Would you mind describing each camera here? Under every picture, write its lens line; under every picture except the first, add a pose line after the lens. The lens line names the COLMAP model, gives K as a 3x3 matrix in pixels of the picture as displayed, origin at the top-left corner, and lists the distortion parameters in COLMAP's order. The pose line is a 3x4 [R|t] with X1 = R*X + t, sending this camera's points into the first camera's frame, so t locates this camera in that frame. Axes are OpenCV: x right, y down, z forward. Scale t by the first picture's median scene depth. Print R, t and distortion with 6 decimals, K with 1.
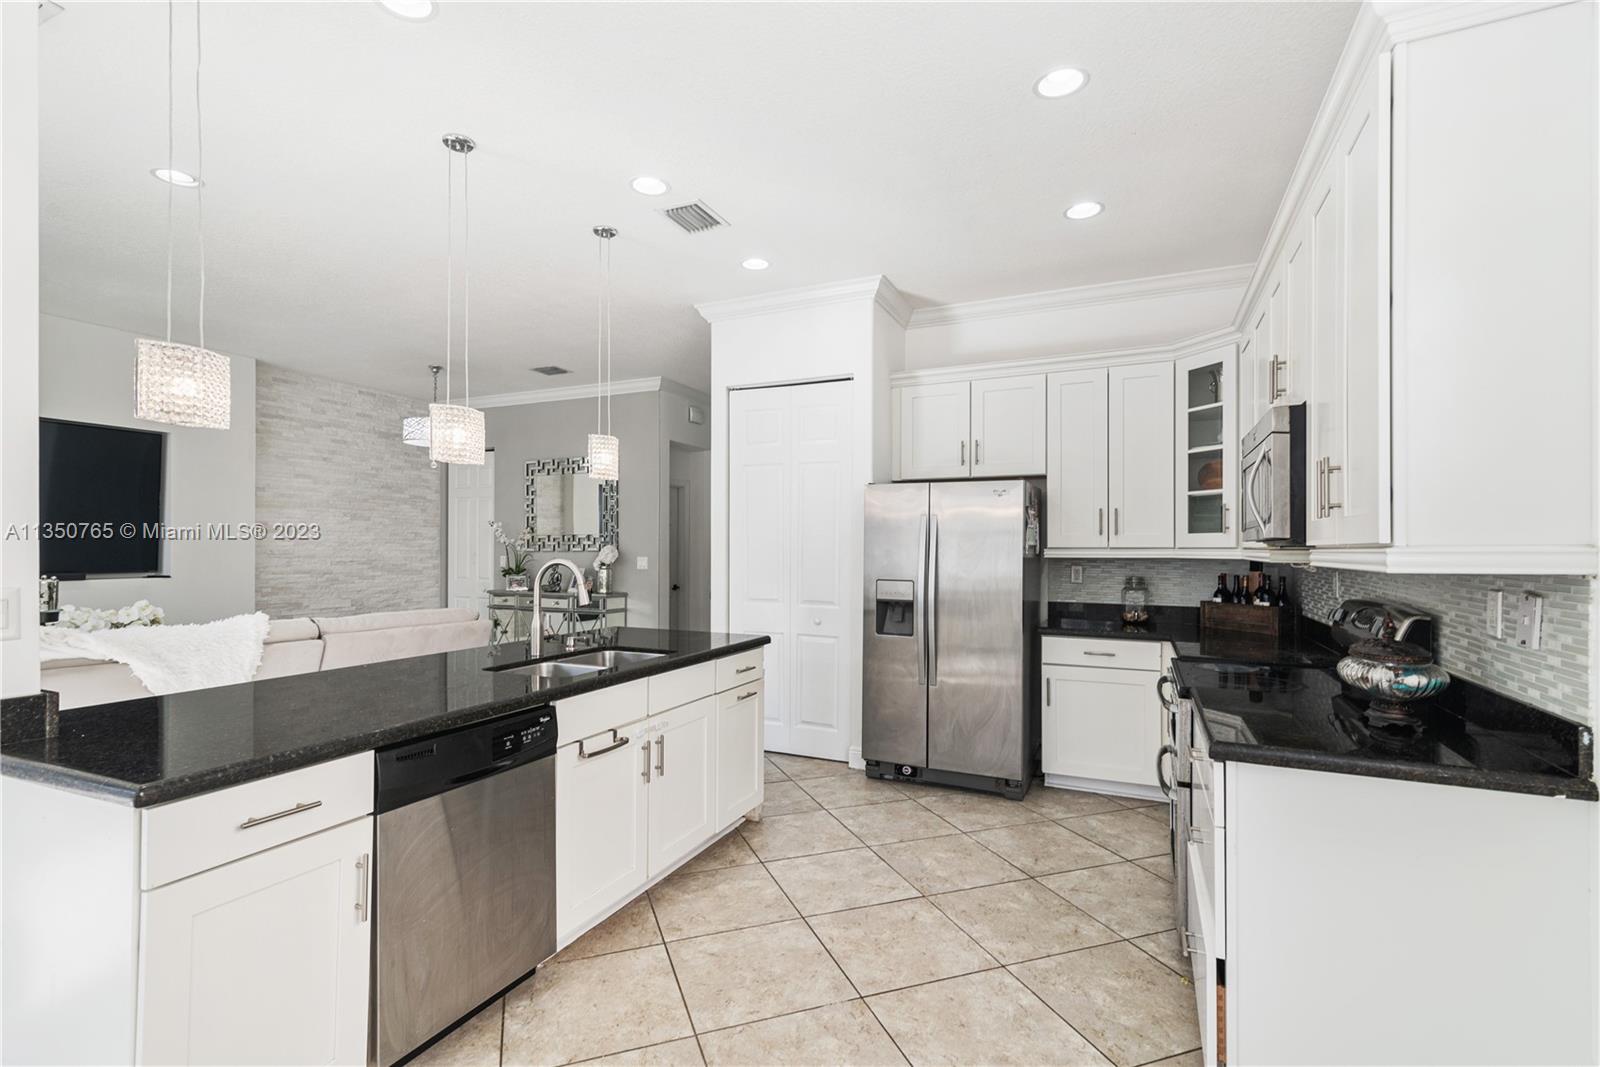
lens RADIAL K [[734.5, 0, 796.4], [0, 734.5, 548.6], [0, 0, 1]] dist [0.016256, -0.001261]
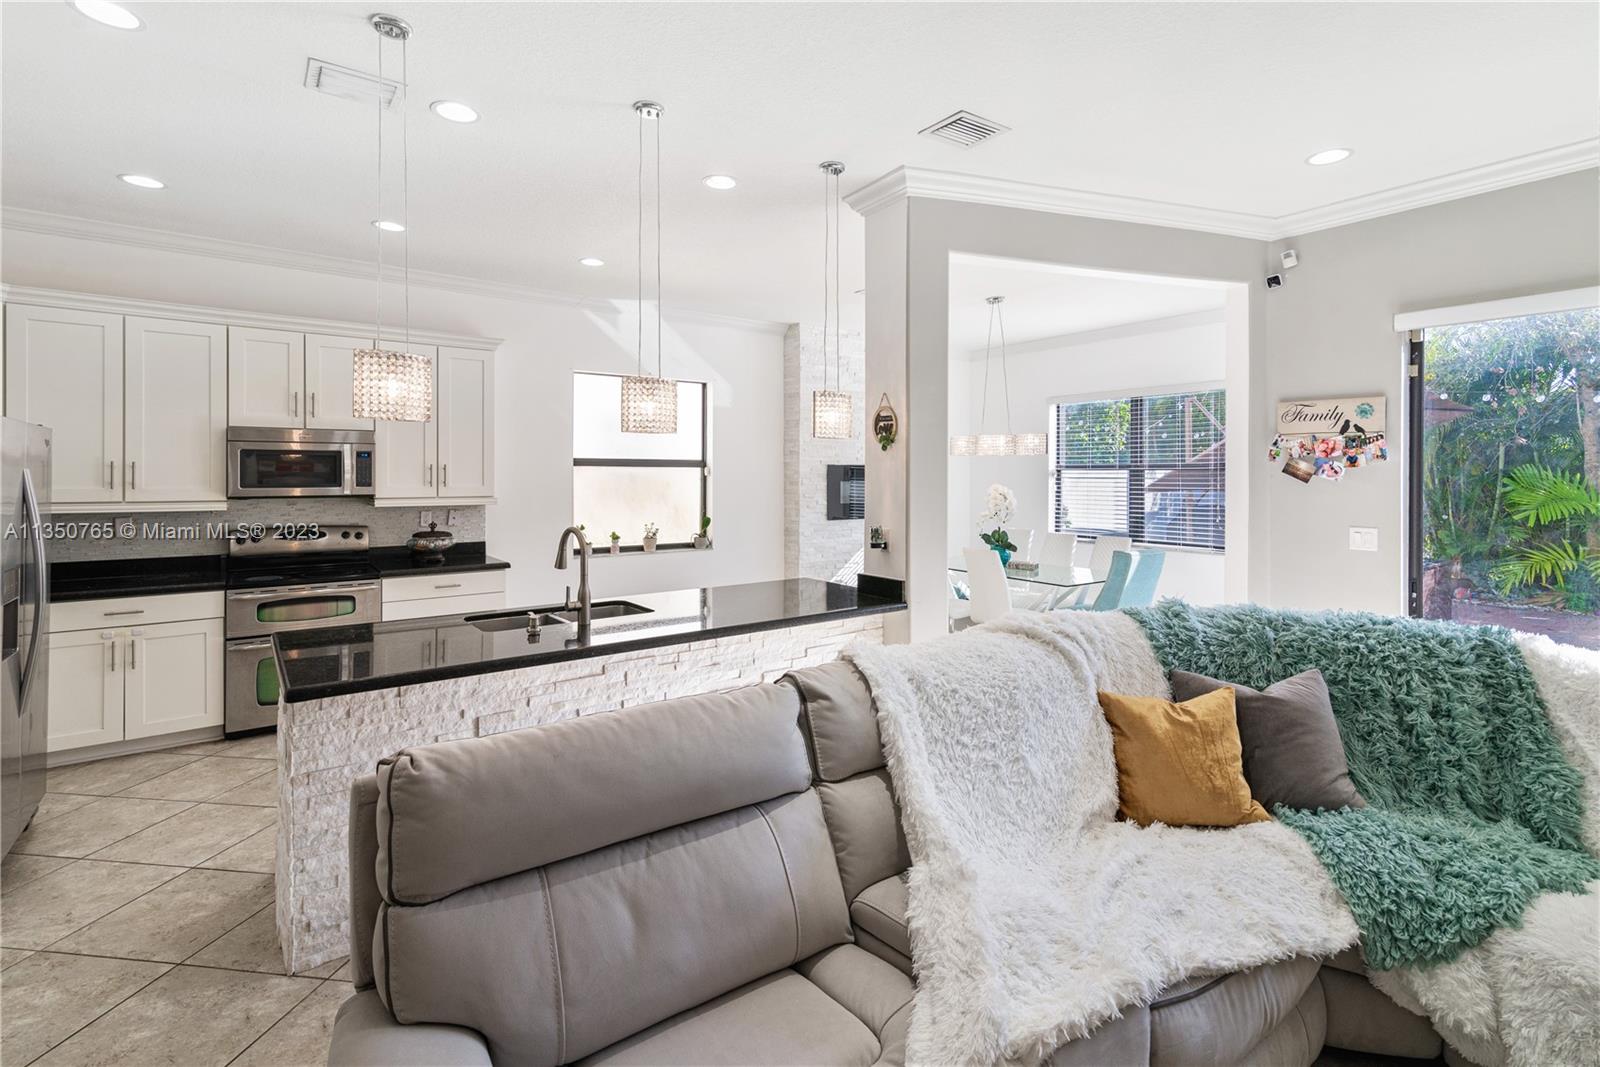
lens RADIAL K [[734.5, 0, 814.3], [0, 734.5, 481.5], [0, 0, 1]] dist [0.016256, -0.001261]
pose [[-0.880043, -0.013190, 0.474711, -0.481759], [-0.008928, 0.999897, 0.011230, -0.029173], [-0.474810, 0.005644, -0.880070, 0.753235]]
